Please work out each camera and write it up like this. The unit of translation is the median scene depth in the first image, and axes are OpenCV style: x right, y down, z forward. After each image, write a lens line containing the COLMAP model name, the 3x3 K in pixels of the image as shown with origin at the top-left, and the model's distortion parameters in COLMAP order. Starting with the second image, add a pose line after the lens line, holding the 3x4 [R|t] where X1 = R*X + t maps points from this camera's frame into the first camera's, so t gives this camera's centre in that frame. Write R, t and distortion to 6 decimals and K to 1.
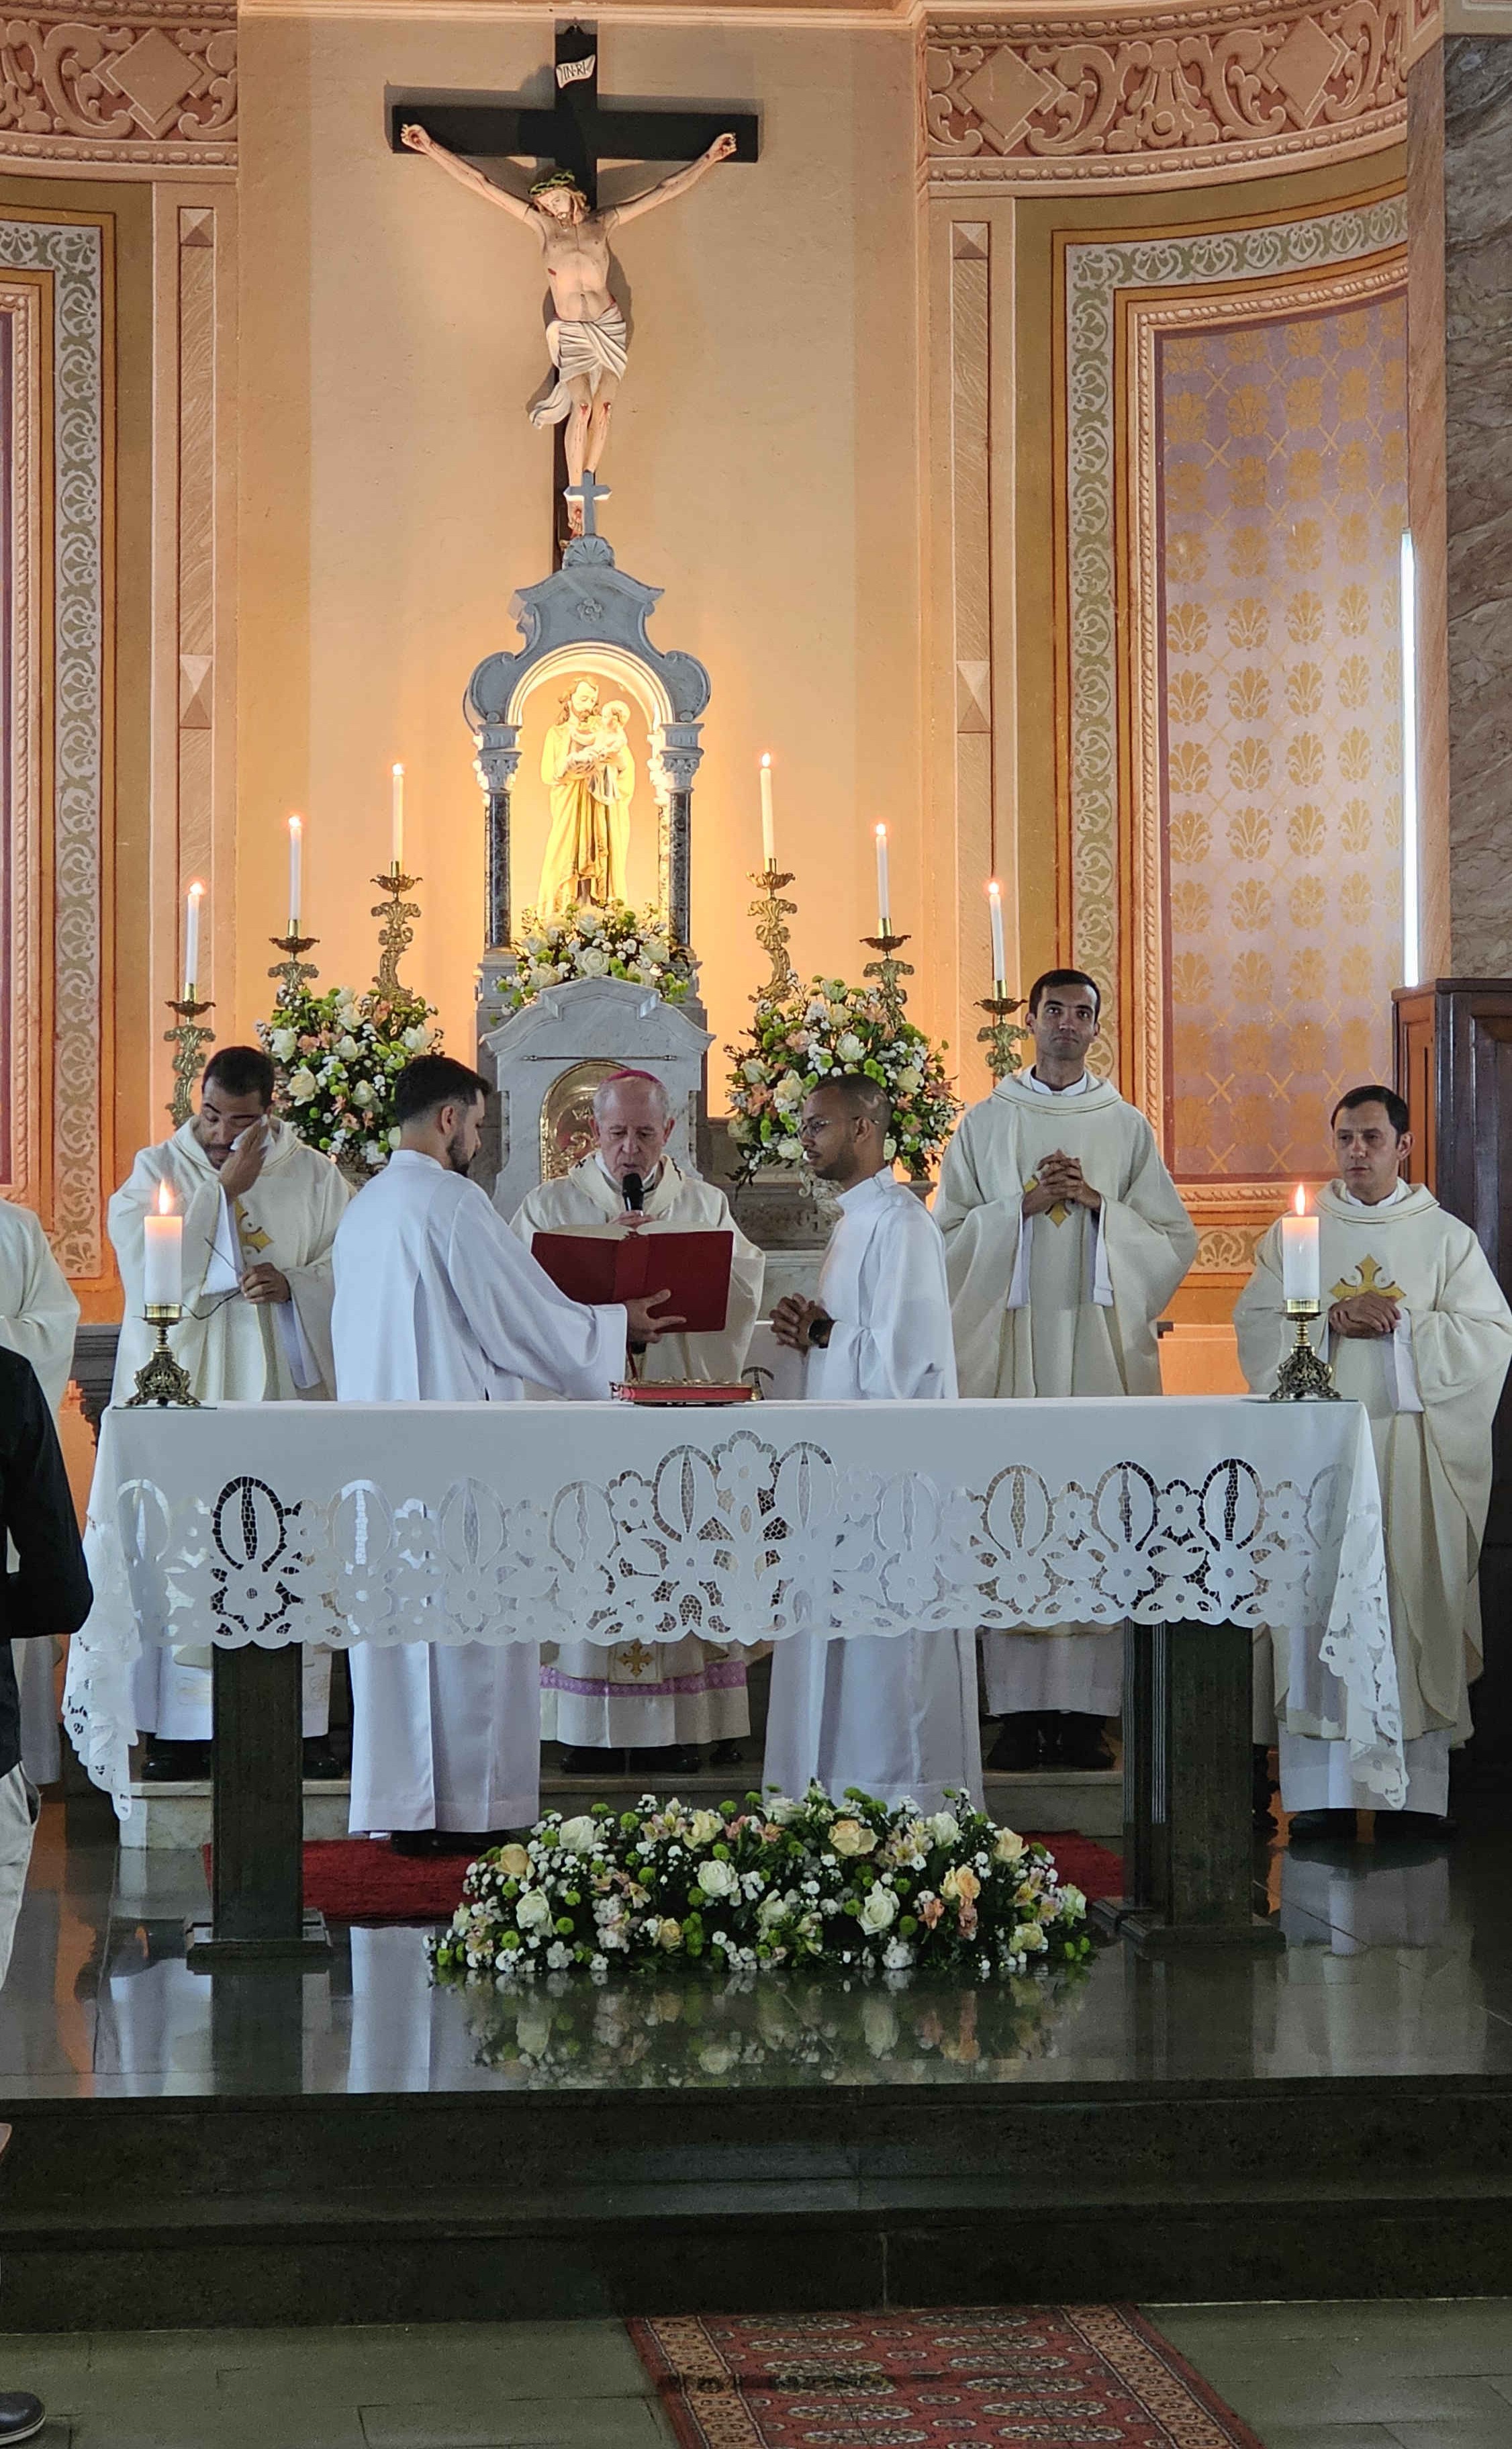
lens RADIAL K [[5983.2, 0, 756.0], [0, 5983.2, 1224.5], [0, 0, 1]] dist [-0.541232, 6.503647]
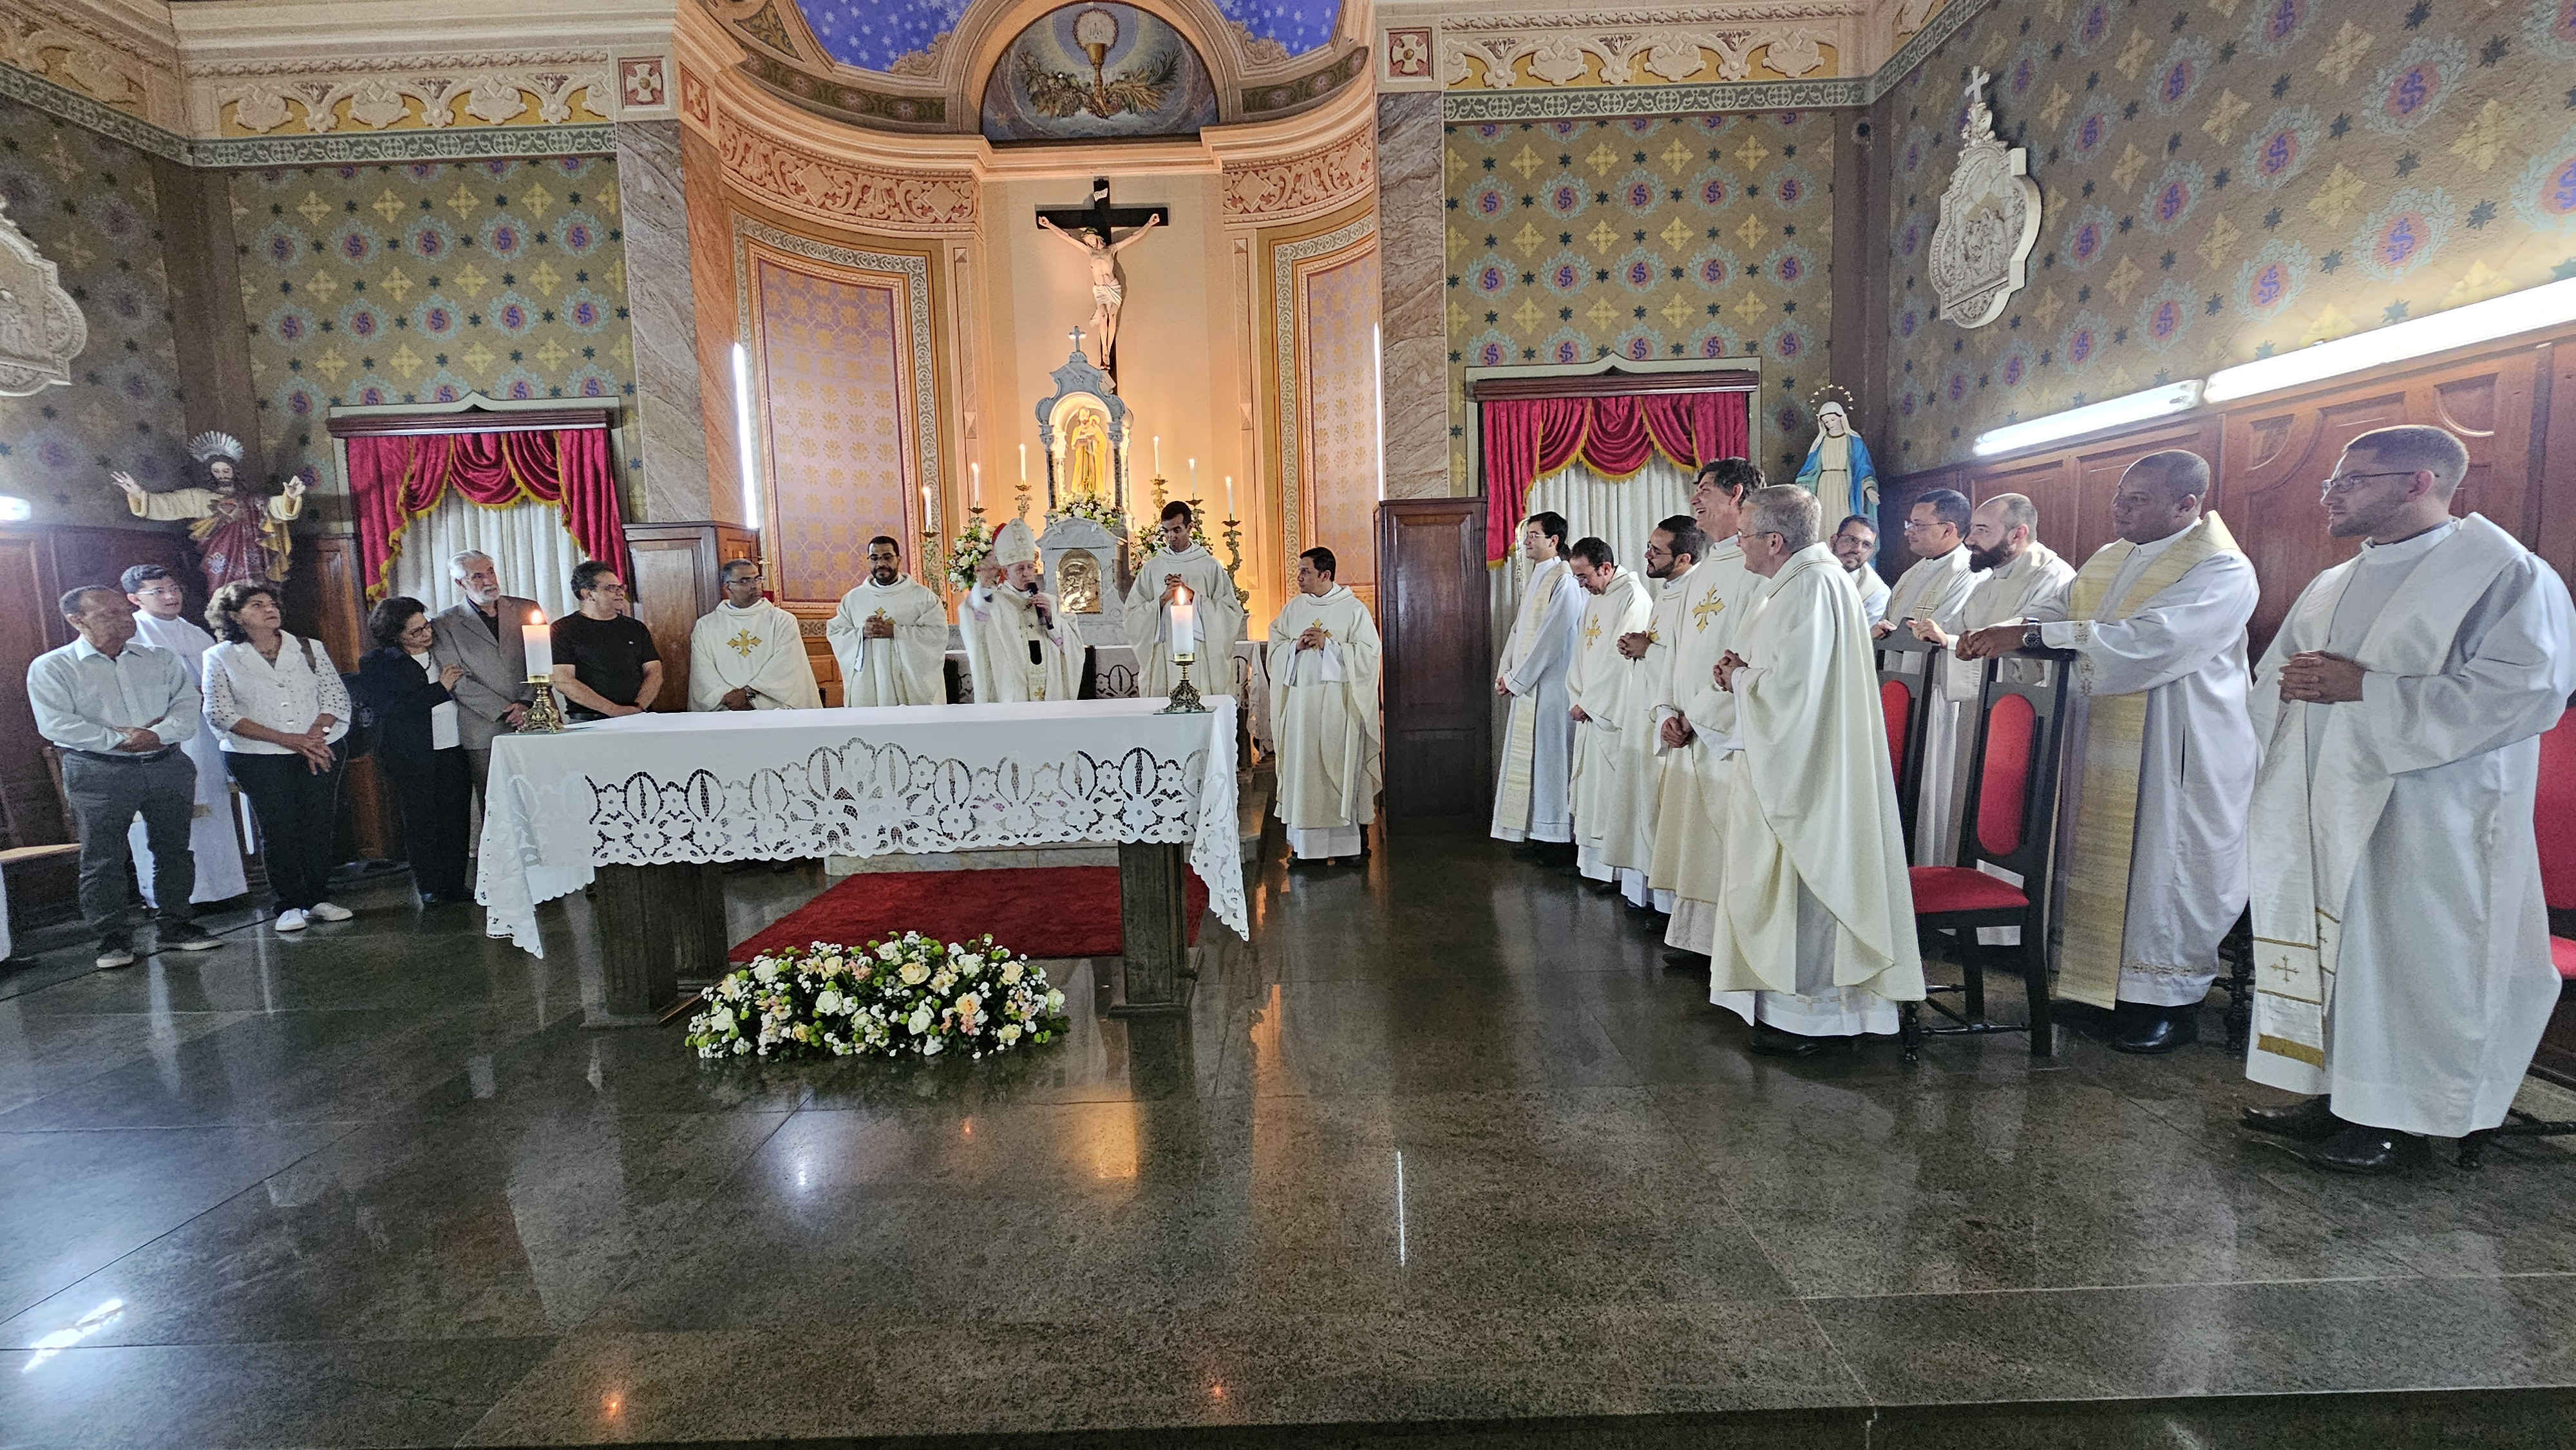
lens RADIAL K [[1057.3, 0, 1294.6], [0, 1057.3, 698.5], [0, 0, 1]] dist [-0.000931, -0.000139]
pose [[0.993166, -0.019296, -0.115102, 0.120415], [0.029896, 0.995394, 0.091089, -0.001071], [0.112814, -0.093907, 0.989169, 0.526872]]
